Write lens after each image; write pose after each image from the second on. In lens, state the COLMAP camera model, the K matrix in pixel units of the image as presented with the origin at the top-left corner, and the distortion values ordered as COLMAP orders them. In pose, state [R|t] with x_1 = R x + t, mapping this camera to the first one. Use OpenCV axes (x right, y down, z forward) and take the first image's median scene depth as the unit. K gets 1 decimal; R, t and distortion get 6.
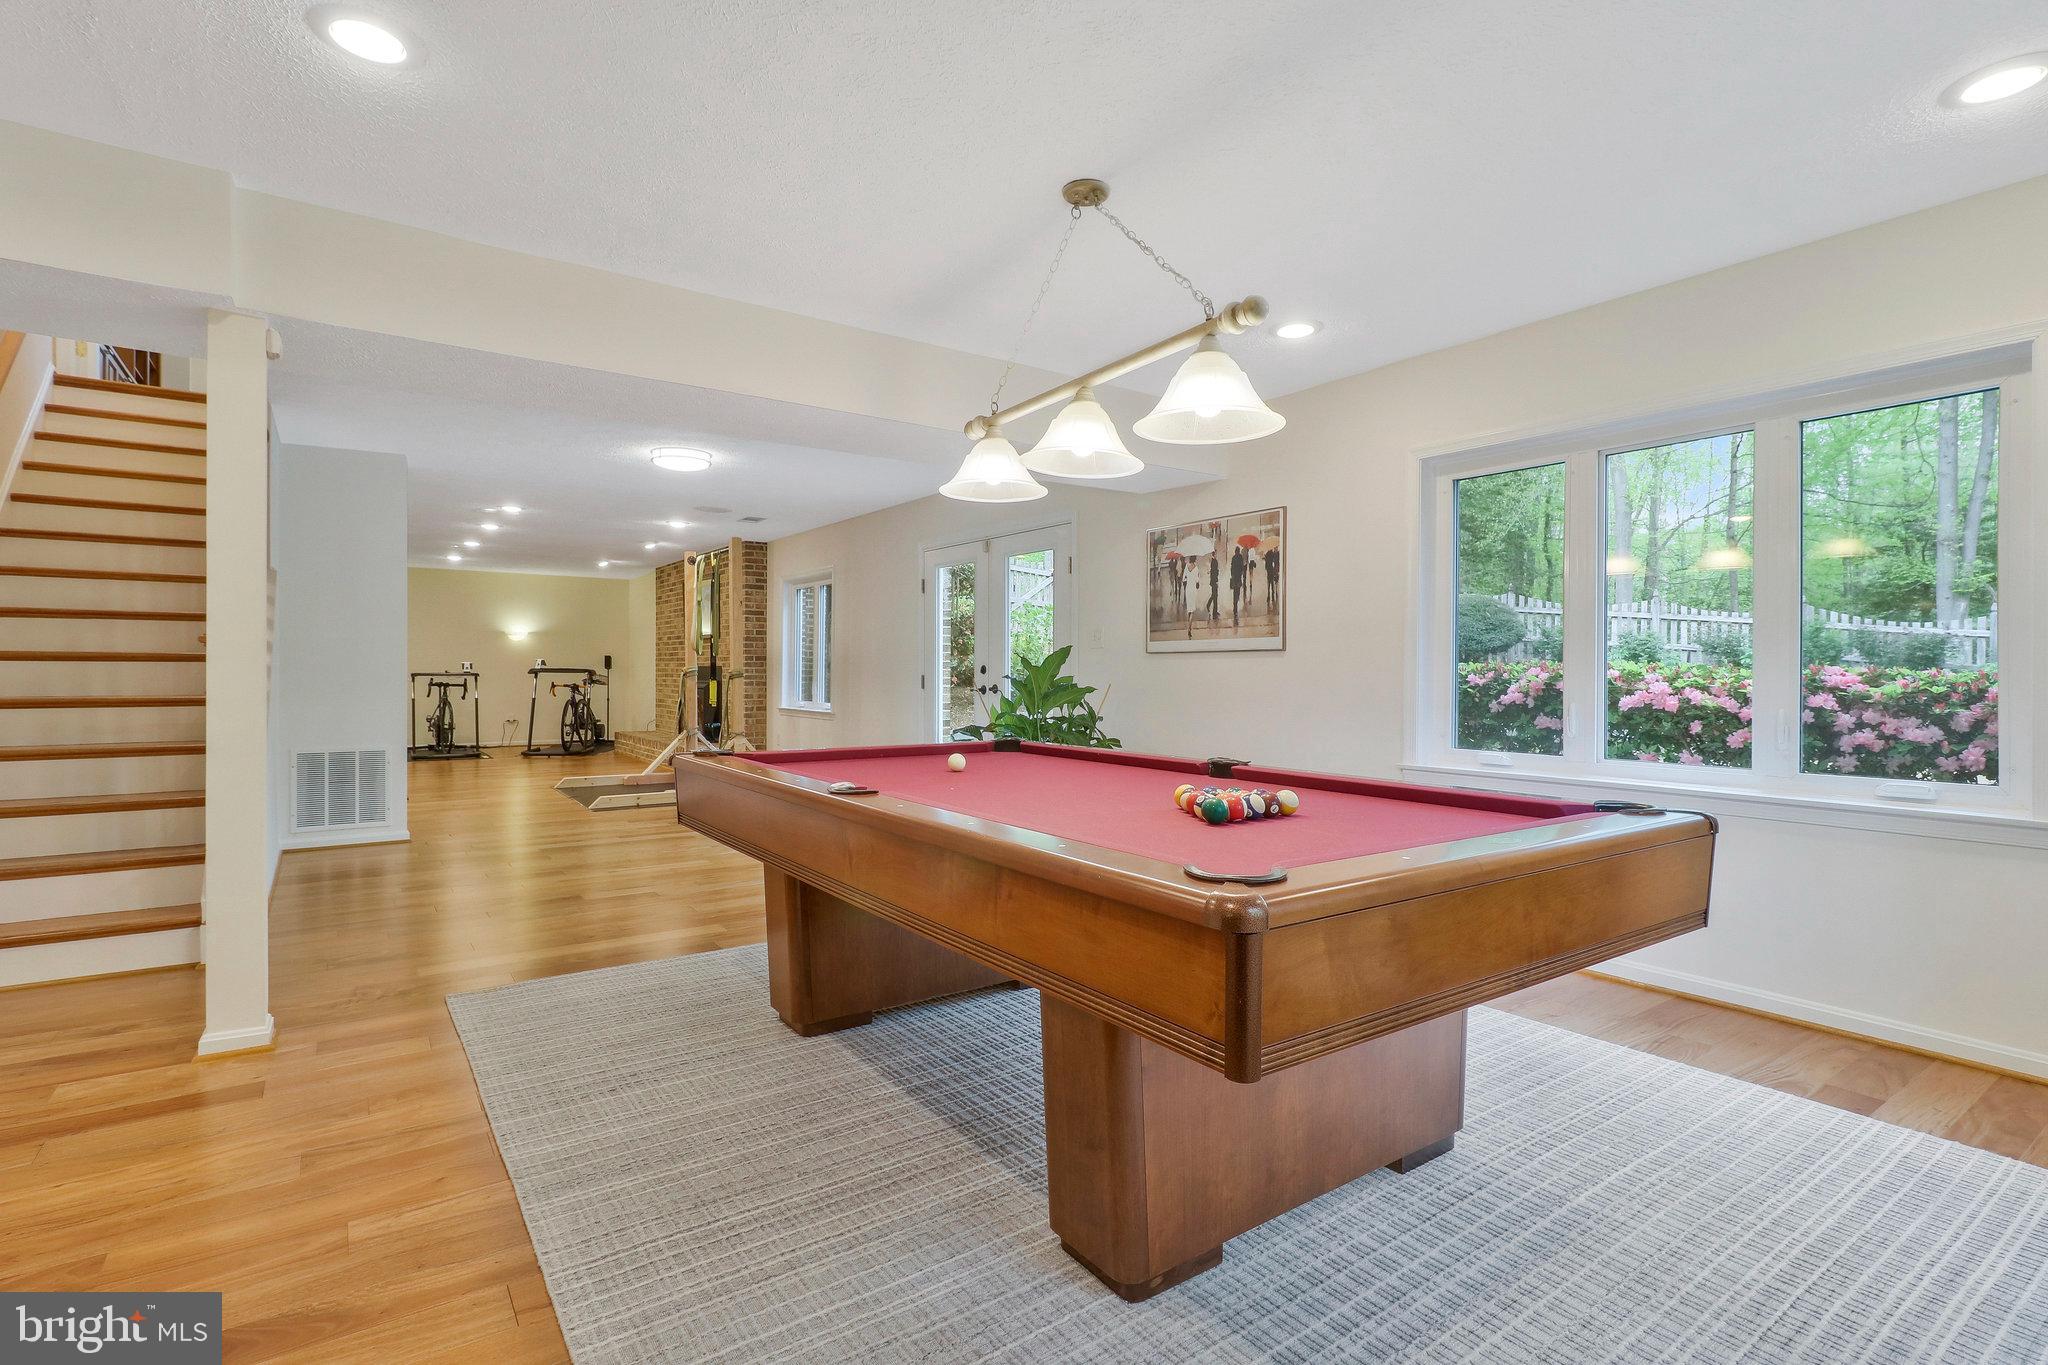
lens RADIAL K [[984.1, 0, 1024.0], [0, 984.1, 682.5], [0, 0, 1]] dist [-0.002296, -0.000112]
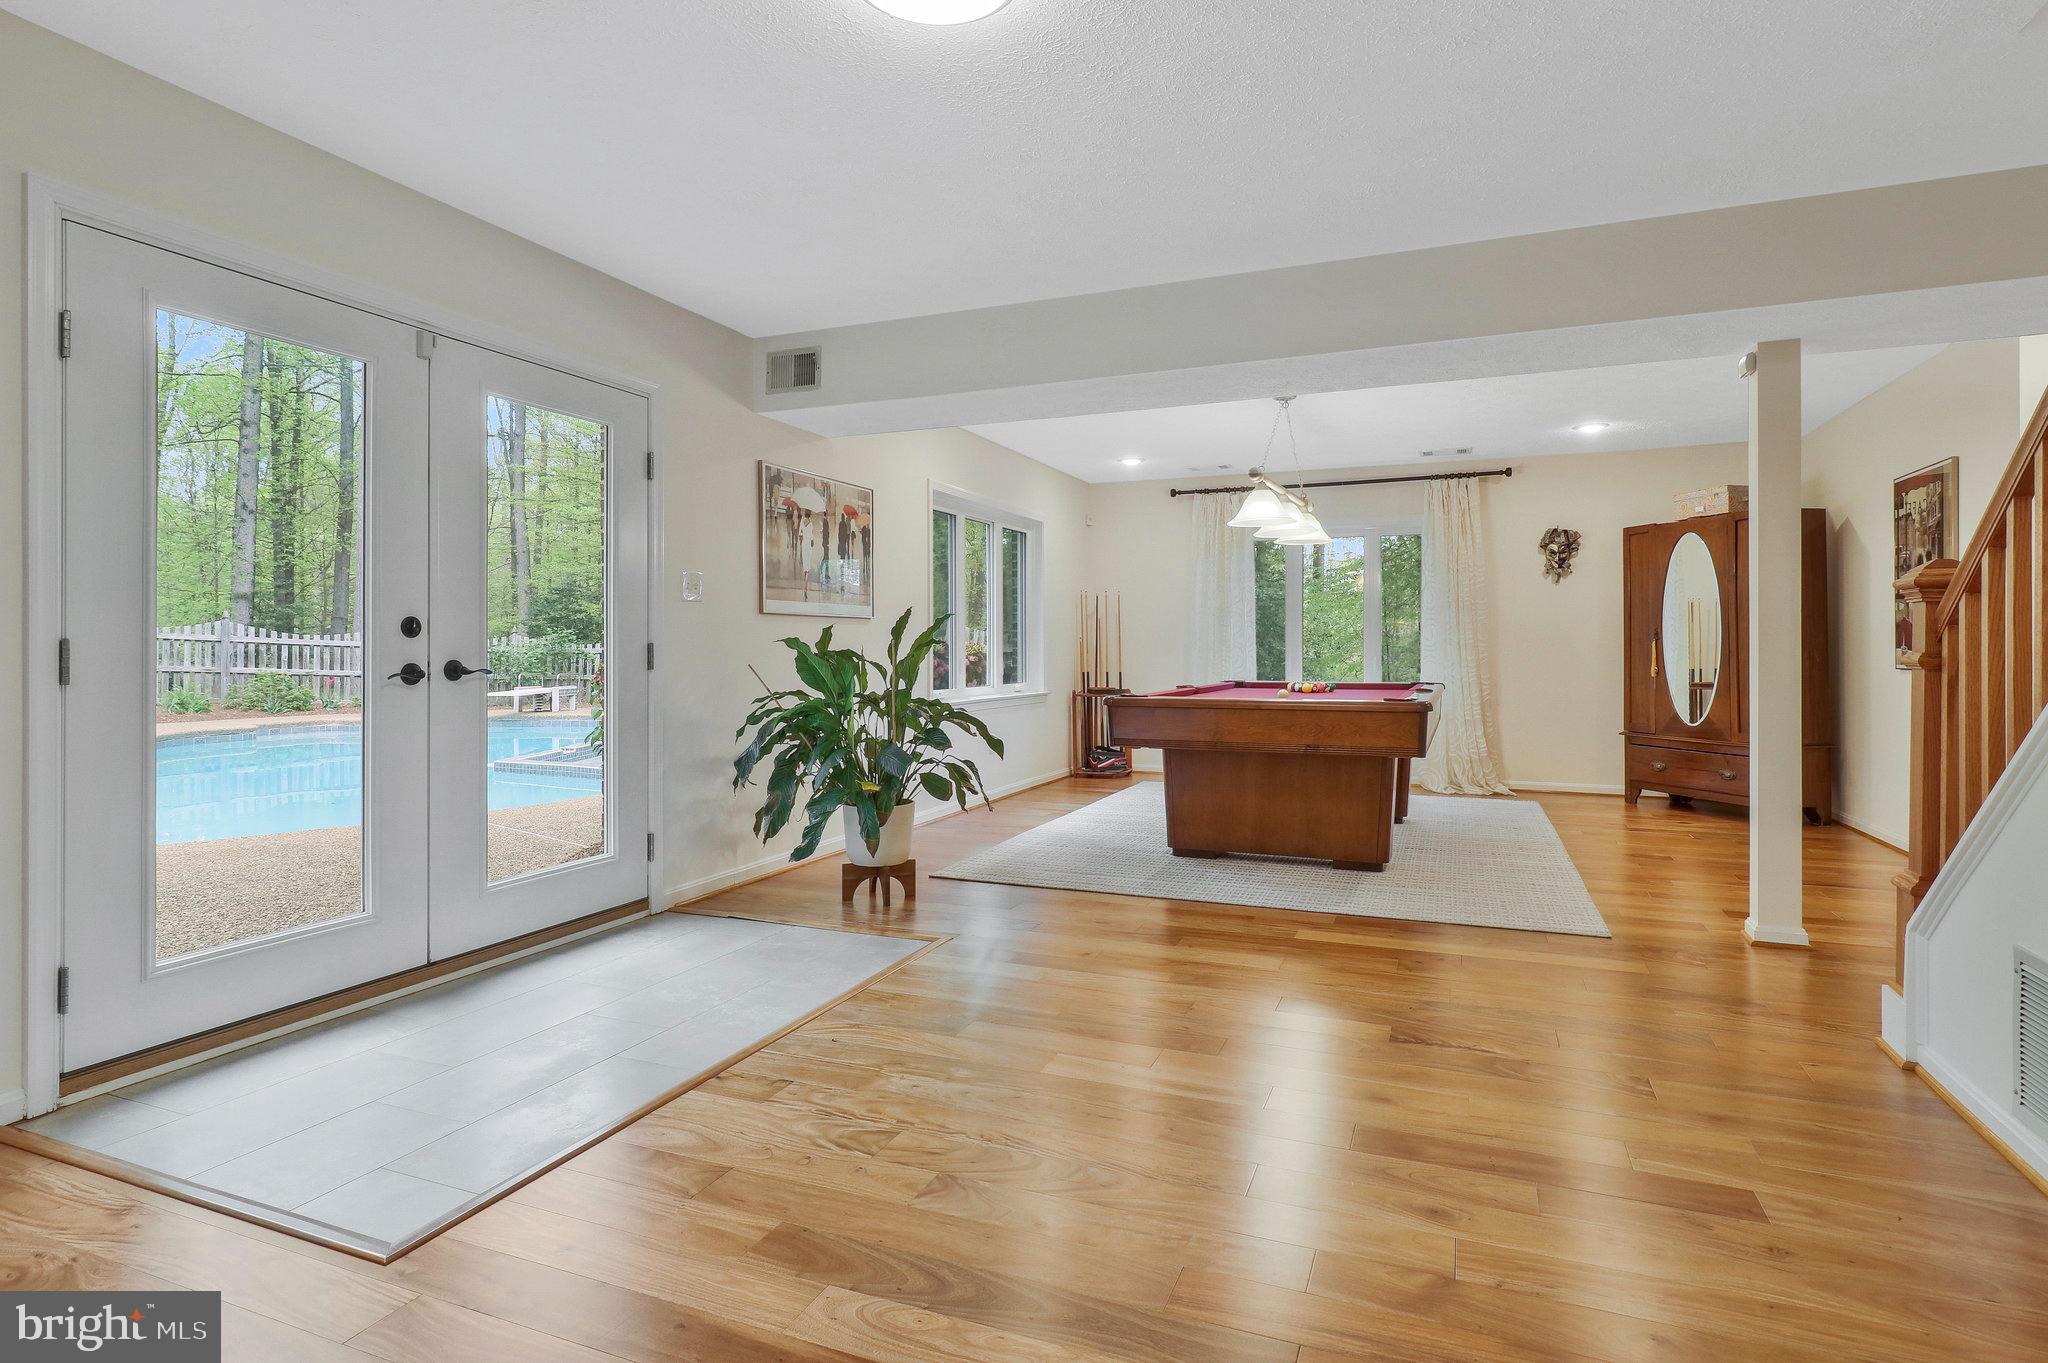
lens RADIAL K [[1061.6, 0, 1027.4], [0, 1061.6, 639.2], [0, 0, 1]] dist [-0.000456, -0.000066]
pose [[-0.539607, 0.001345, 0.841916, -0.759146], [0.004981, 0.999986, 0.001596, -0.009342], [-0.841902, 0.005055, -0.539607, 1.349350]]
